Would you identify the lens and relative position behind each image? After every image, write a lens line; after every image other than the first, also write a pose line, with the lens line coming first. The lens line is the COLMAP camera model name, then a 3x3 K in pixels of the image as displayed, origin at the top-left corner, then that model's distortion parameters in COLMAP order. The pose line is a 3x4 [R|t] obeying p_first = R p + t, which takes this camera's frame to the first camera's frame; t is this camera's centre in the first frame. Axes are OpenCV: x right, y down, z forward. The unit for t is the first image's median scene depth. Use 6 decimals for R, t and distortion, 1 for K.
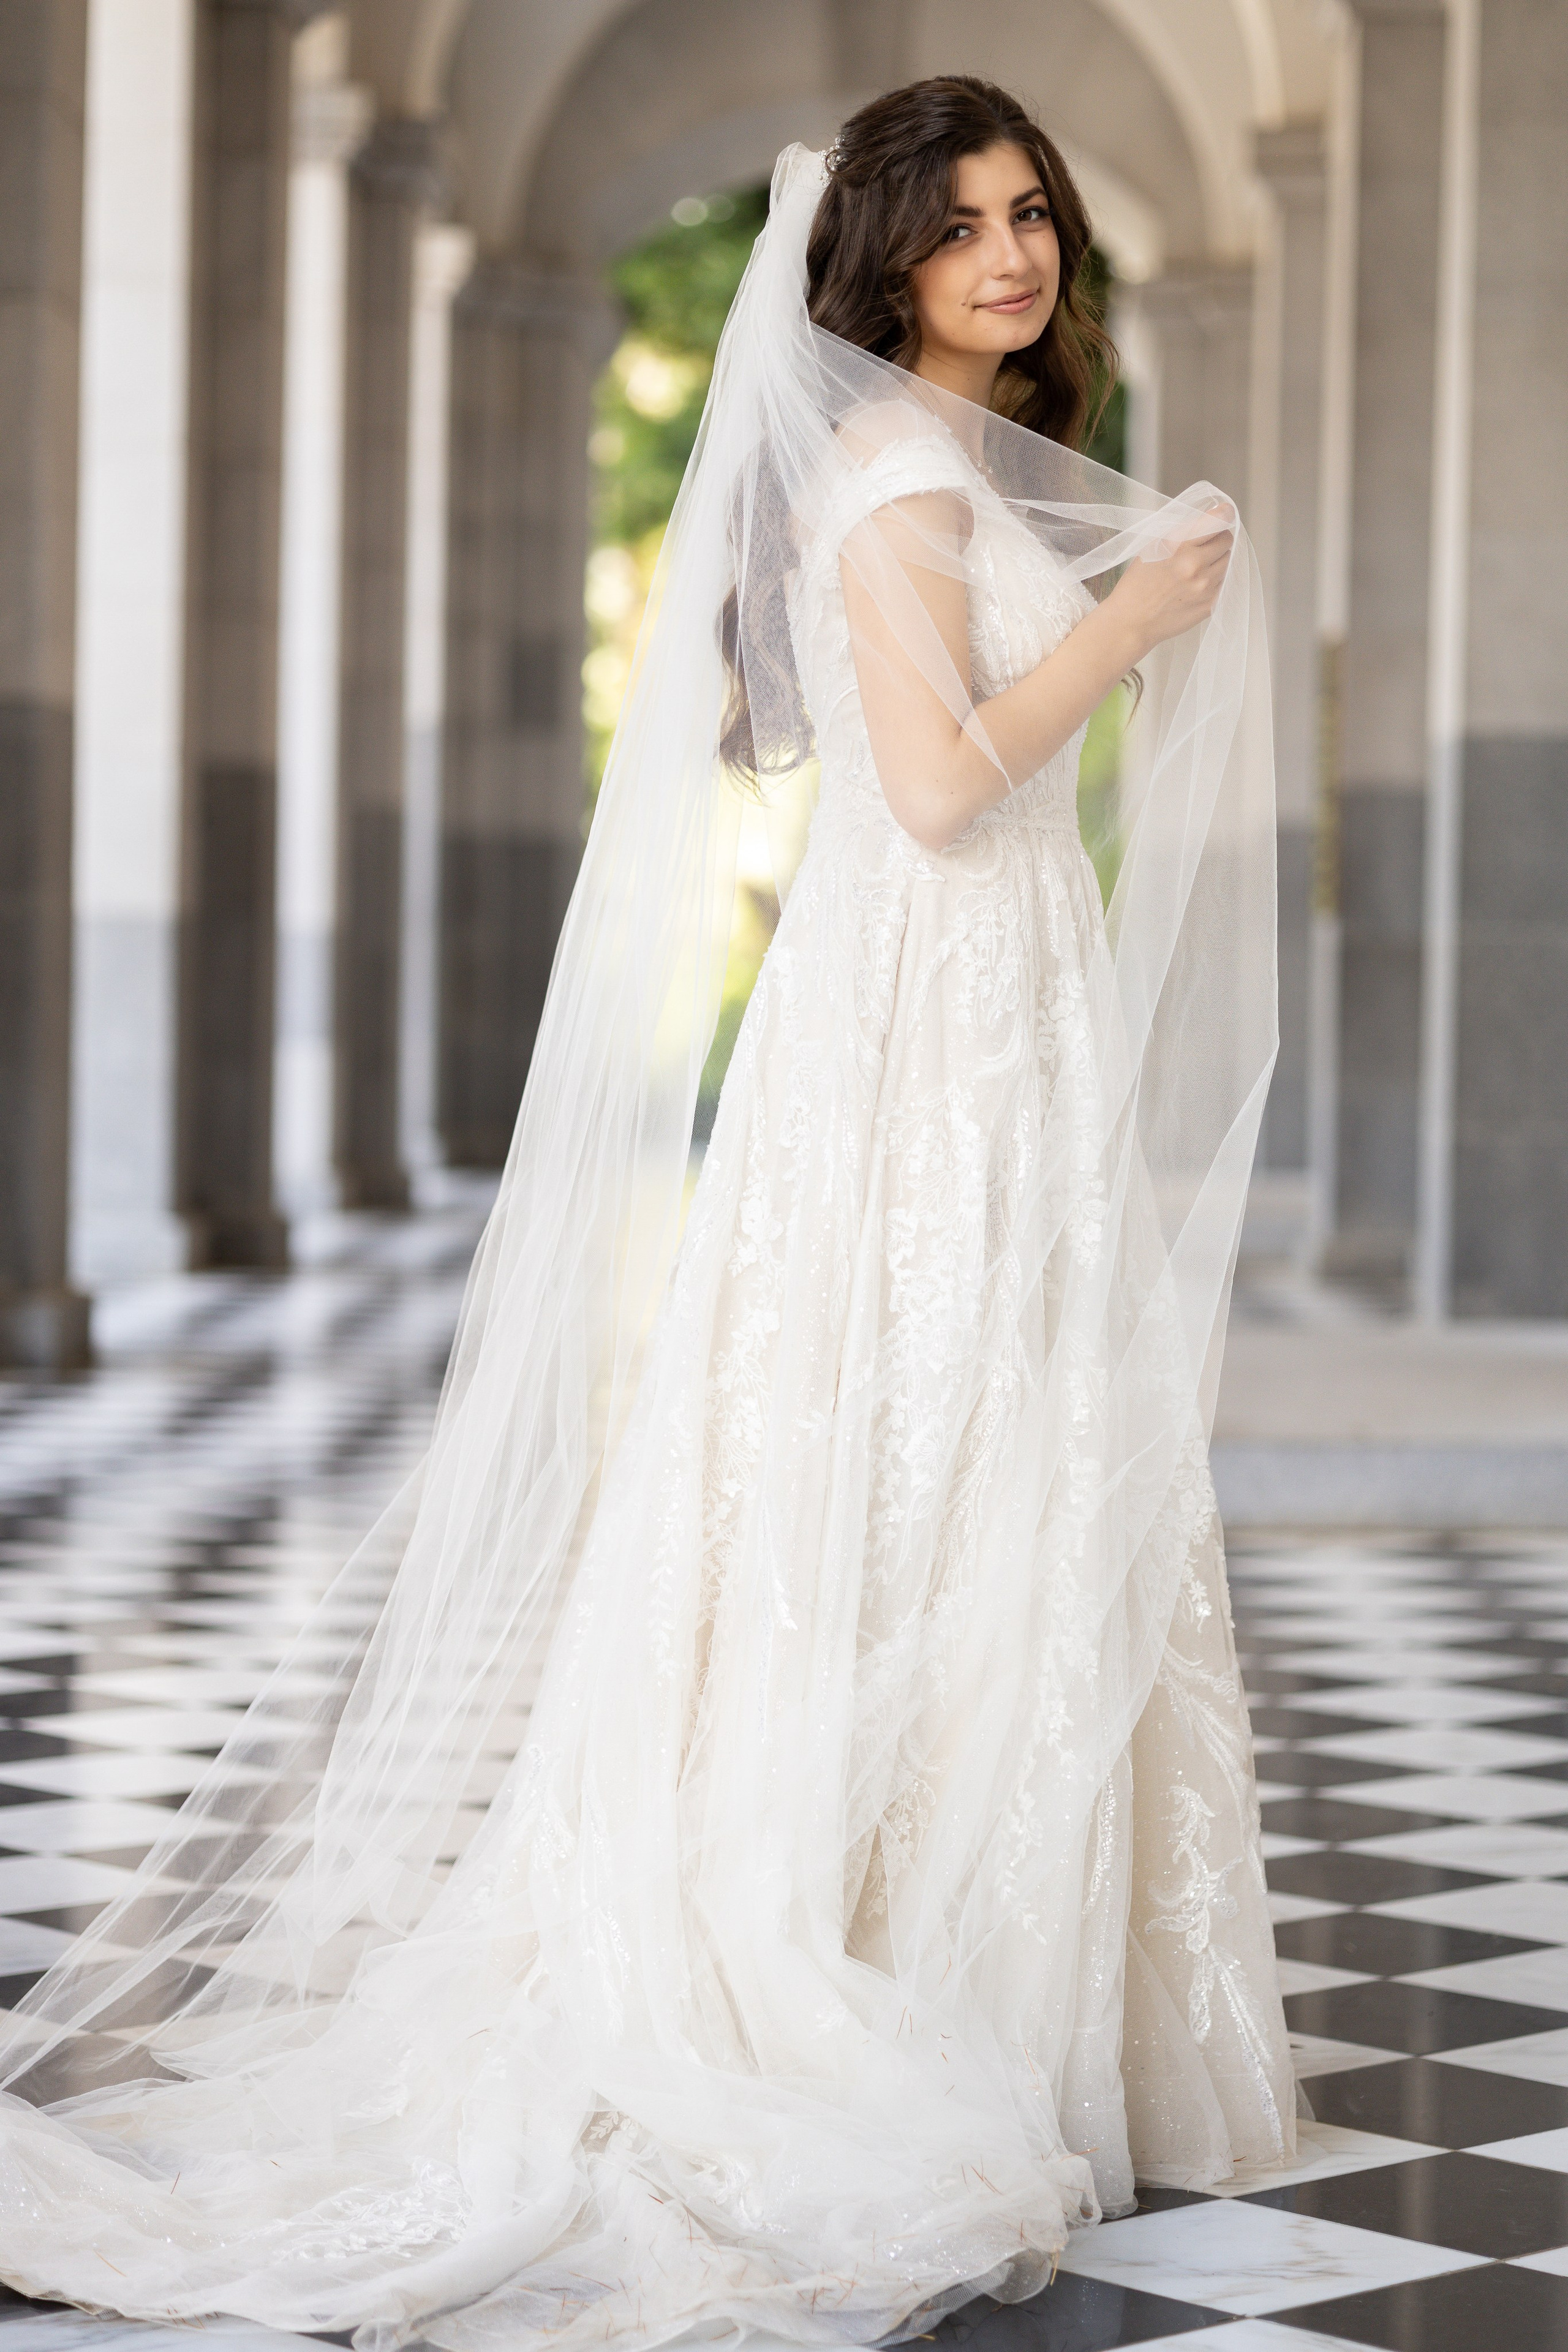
lens RADIAL K [[5882.9, 0, 784.0], [0, 5882.9, 1176.0], [0, 0, 1]] dist [0.306543, 0.311097]
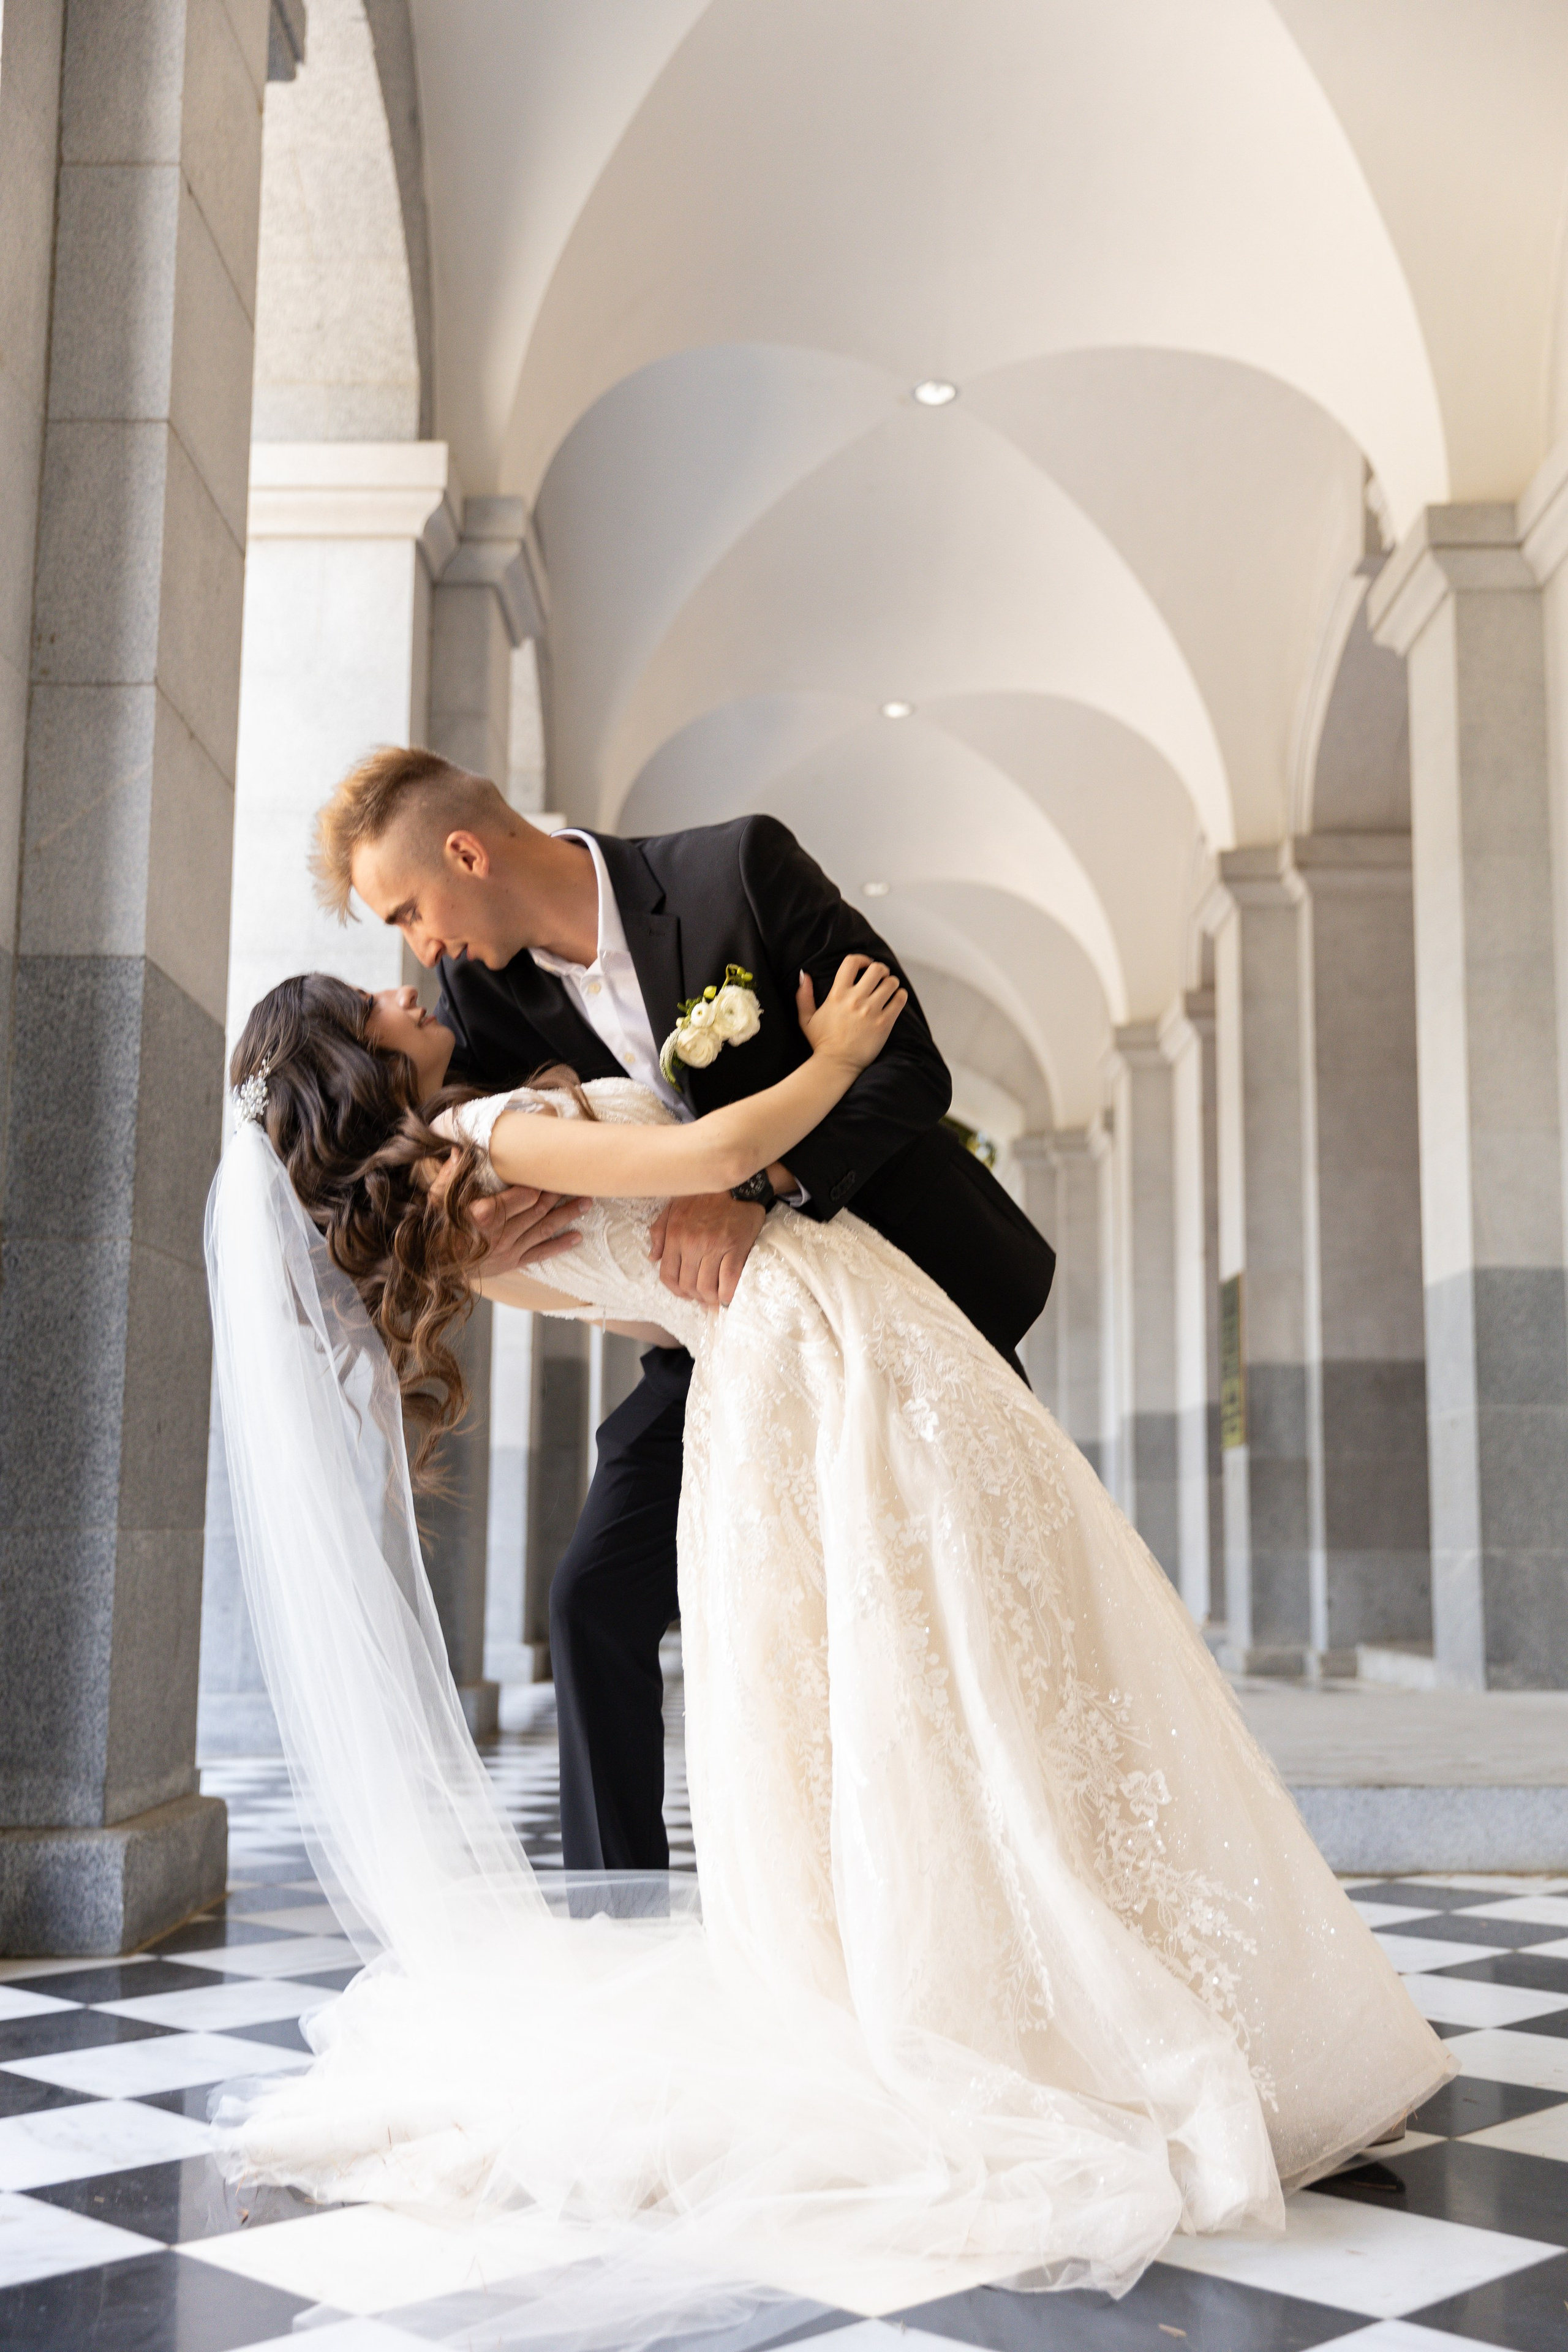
lens RADIAL K [[2495.7, 0, 784.0], [0, 2495.7, 1176.0], [0, 0, 1]] dist [-0.004750, 0.006266]
pose [[0.999281, -0.007036, 0.037242, -0.141250], [0.014014, 0.981569, -0.190592, 0.030167], [-0.035215, 0.190977, 0.980963, 0.773158]]
